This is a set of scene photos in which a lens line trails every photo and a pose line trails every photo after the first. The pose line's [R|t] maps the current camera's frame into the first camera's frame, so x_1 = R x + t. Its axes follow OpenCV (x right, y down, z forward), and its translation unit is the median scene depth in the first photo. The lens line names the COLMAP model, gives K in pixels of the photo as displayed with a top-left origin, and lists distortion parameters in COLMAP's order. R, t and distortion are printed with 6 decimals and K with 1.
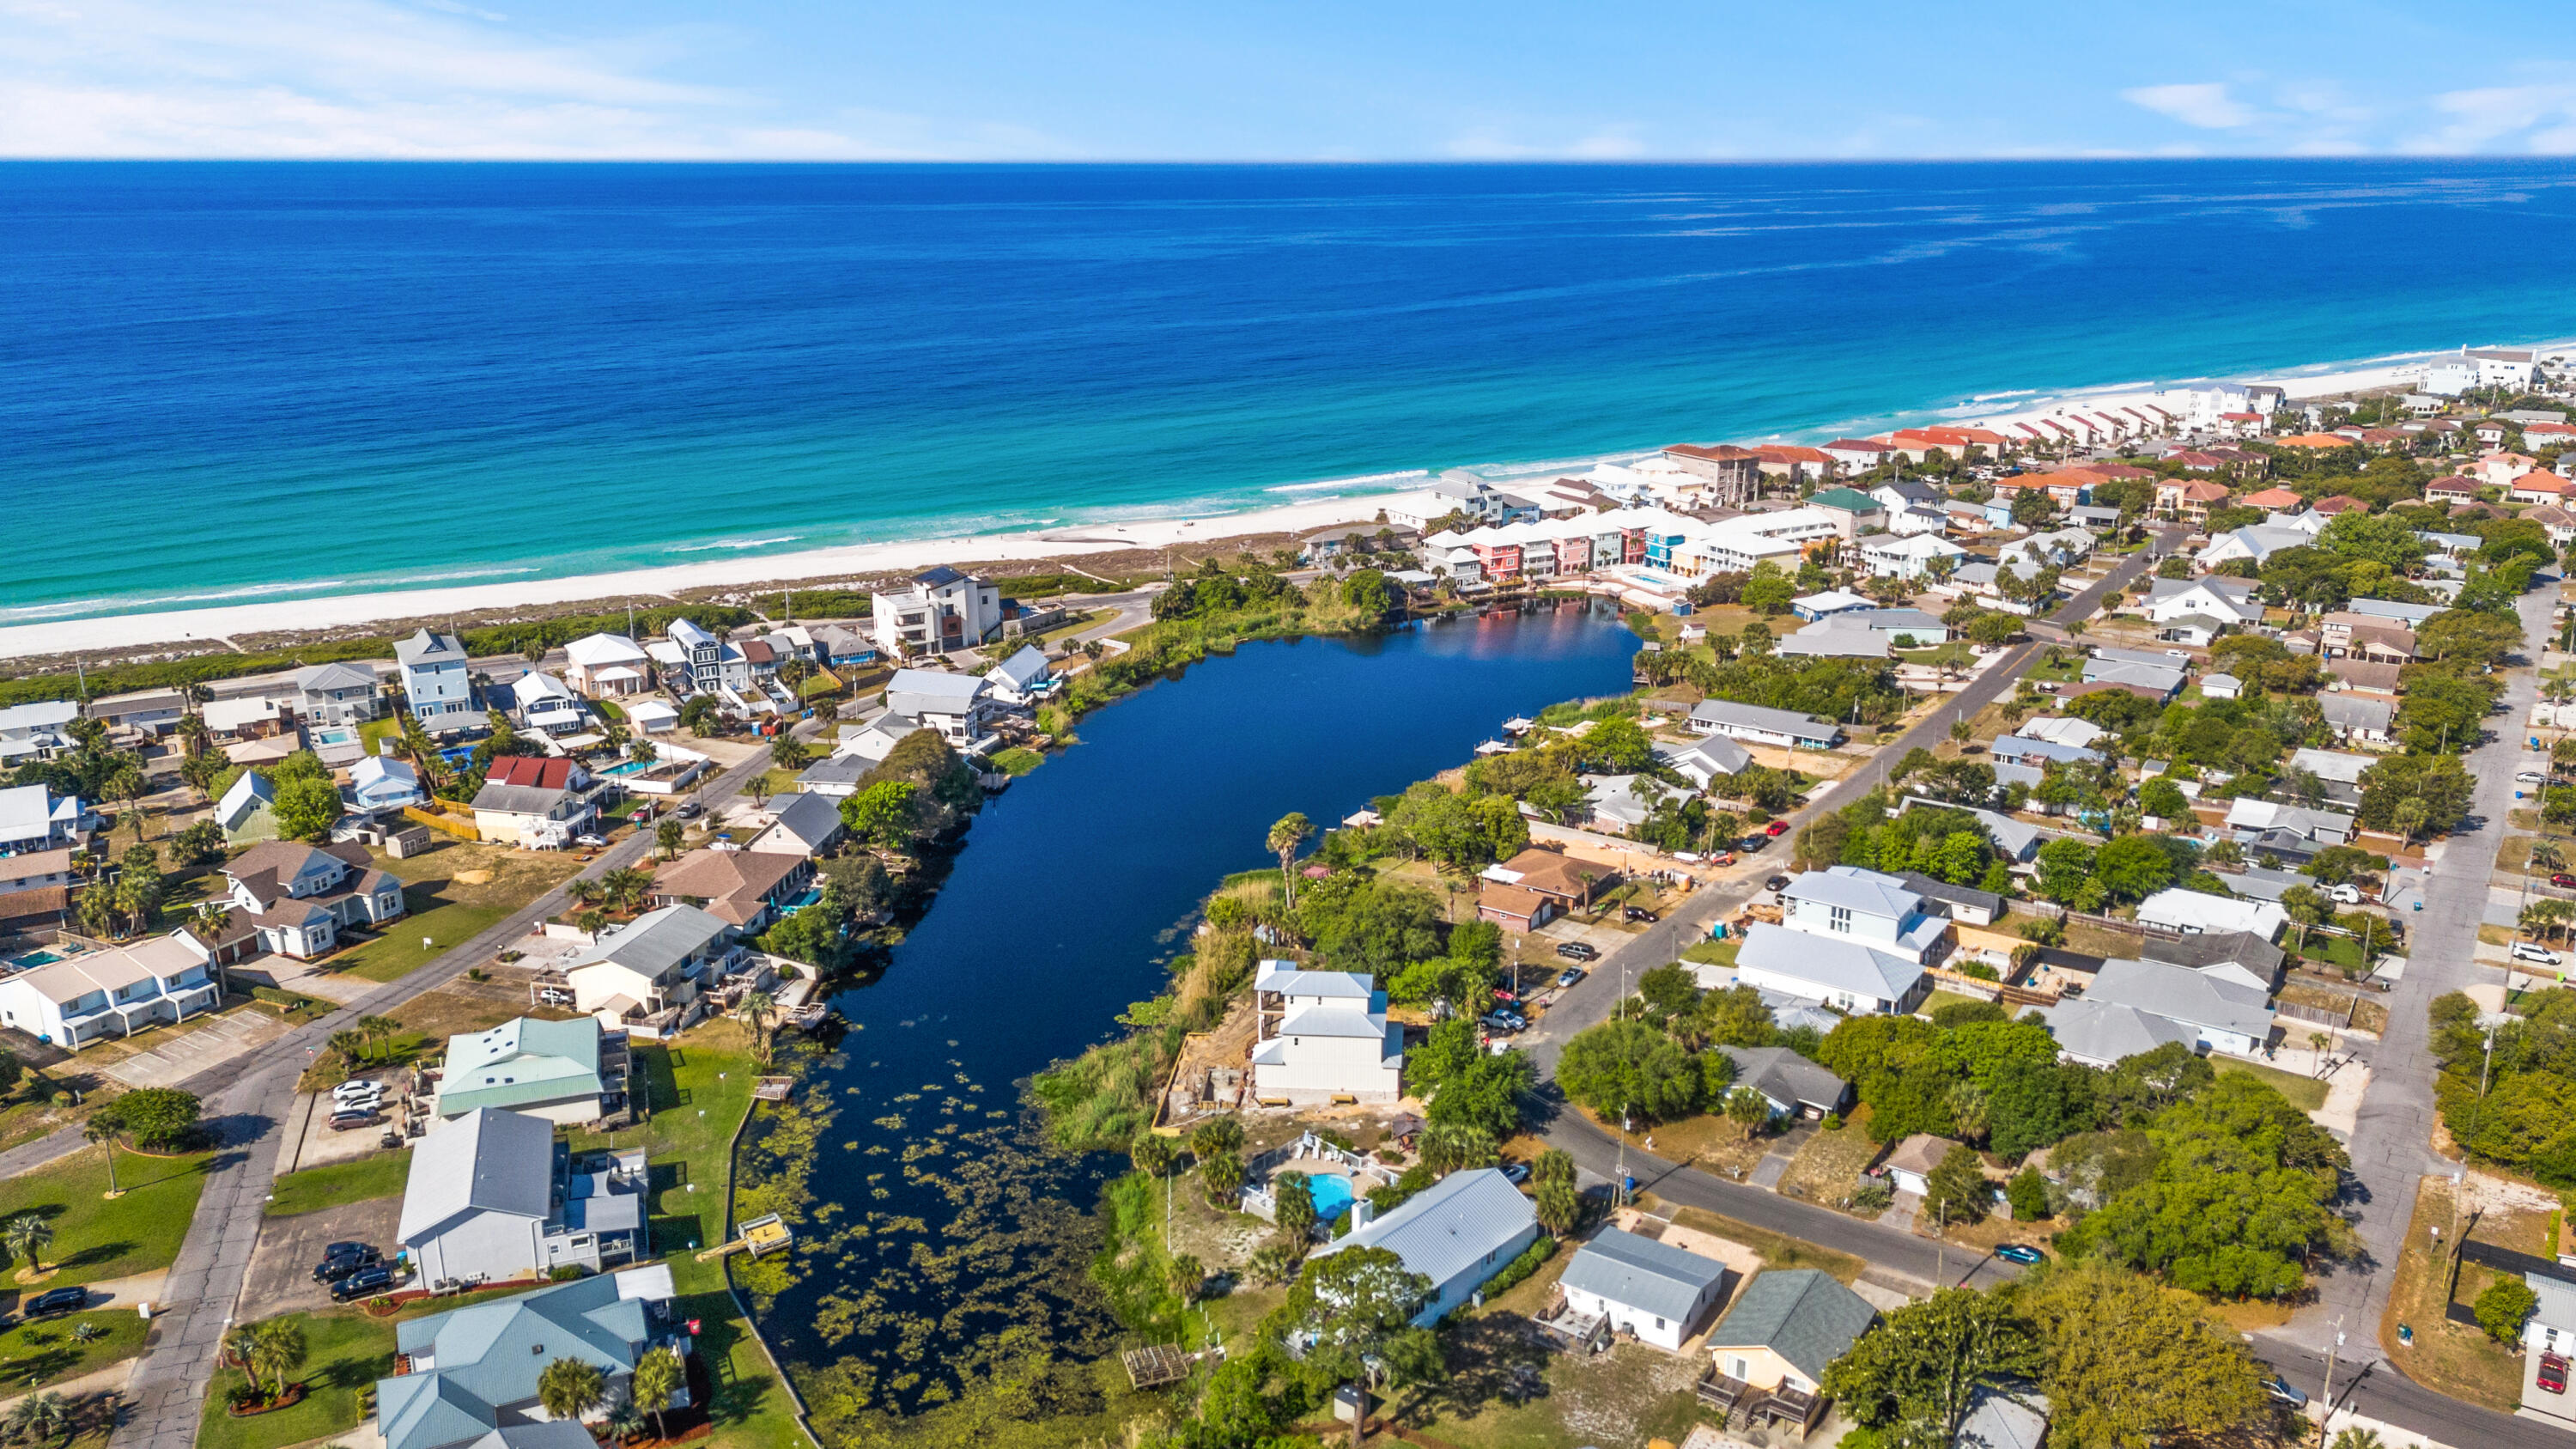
lens RADIAL K [[1885.0, 0, 1289.6], [0, 1885.0, 739.3], [0, 0, 1]] dist [0.100099, -0.104063]
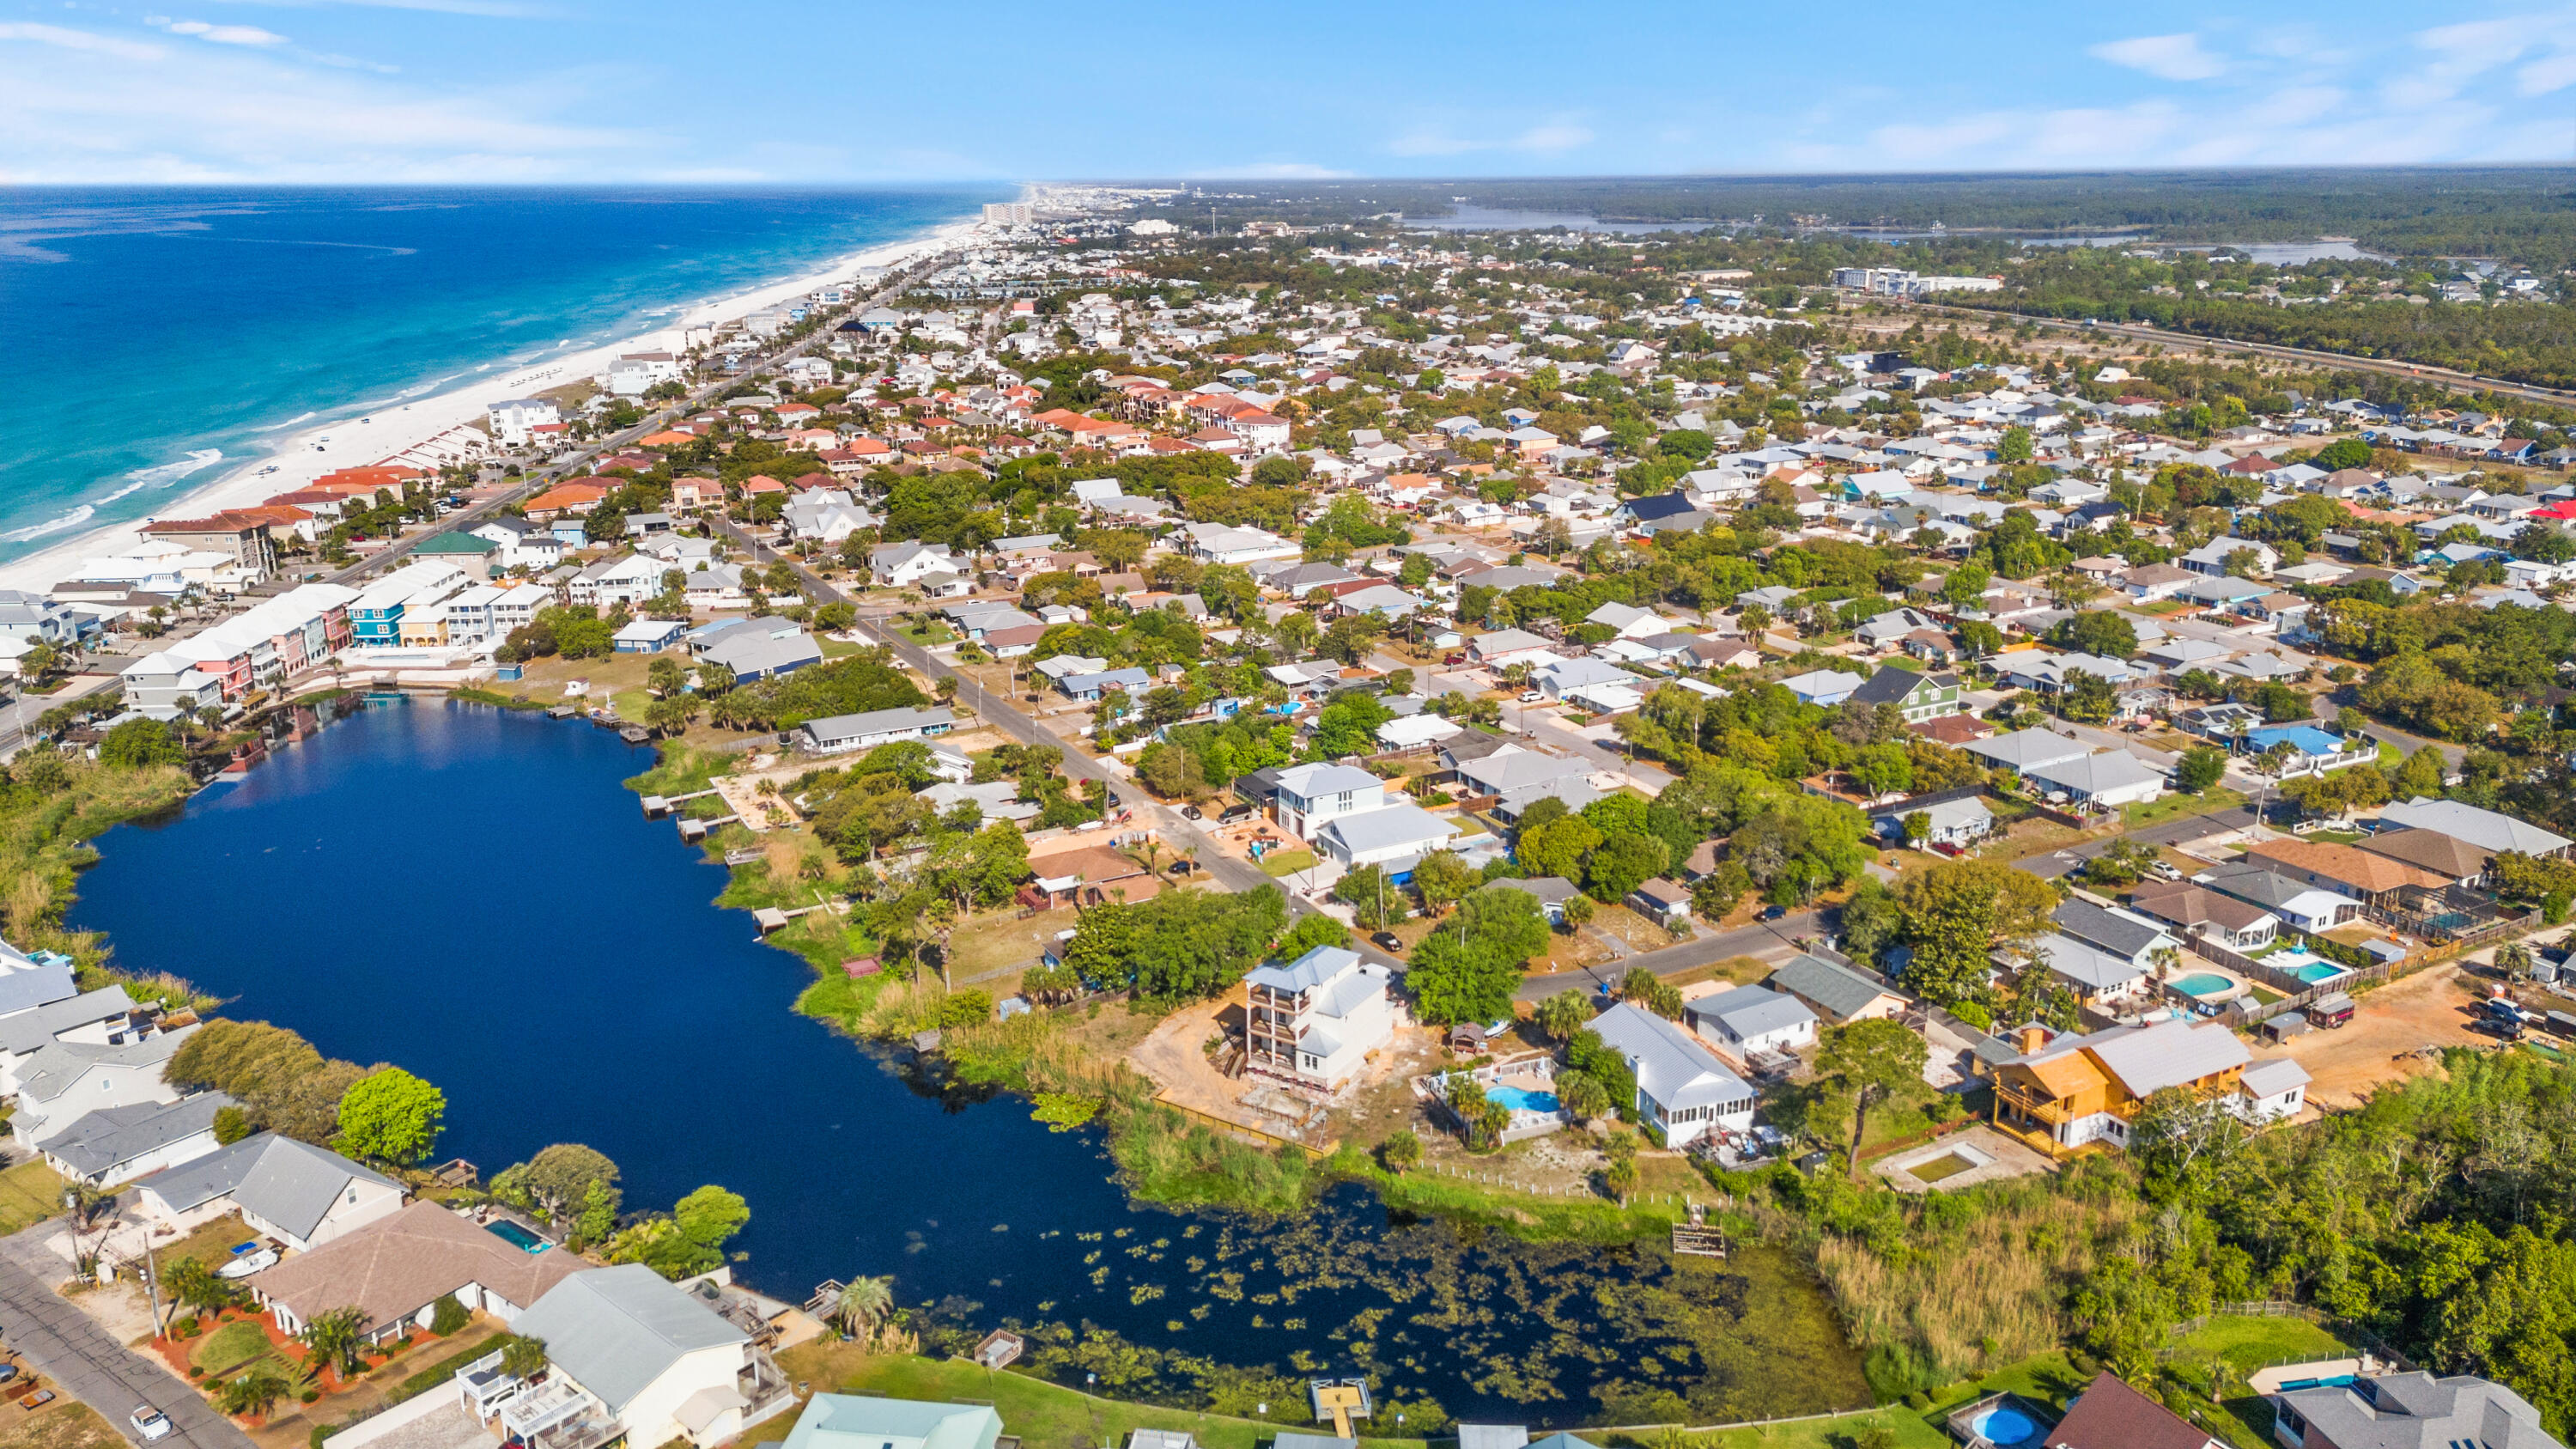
lens RADIAL K [[1867.8, 0, 1286.8], [0, 1867.8, 736.9], [0, 0, 1]] dist [0.098415, -0.099632]
pose [[0.456208, -0.256649, 0.852060, -0.648766], [0.267541, 0.952765, 0.143736, -0.112074], [-0.848703, 0.162388, 0.503323, 0.362494]]
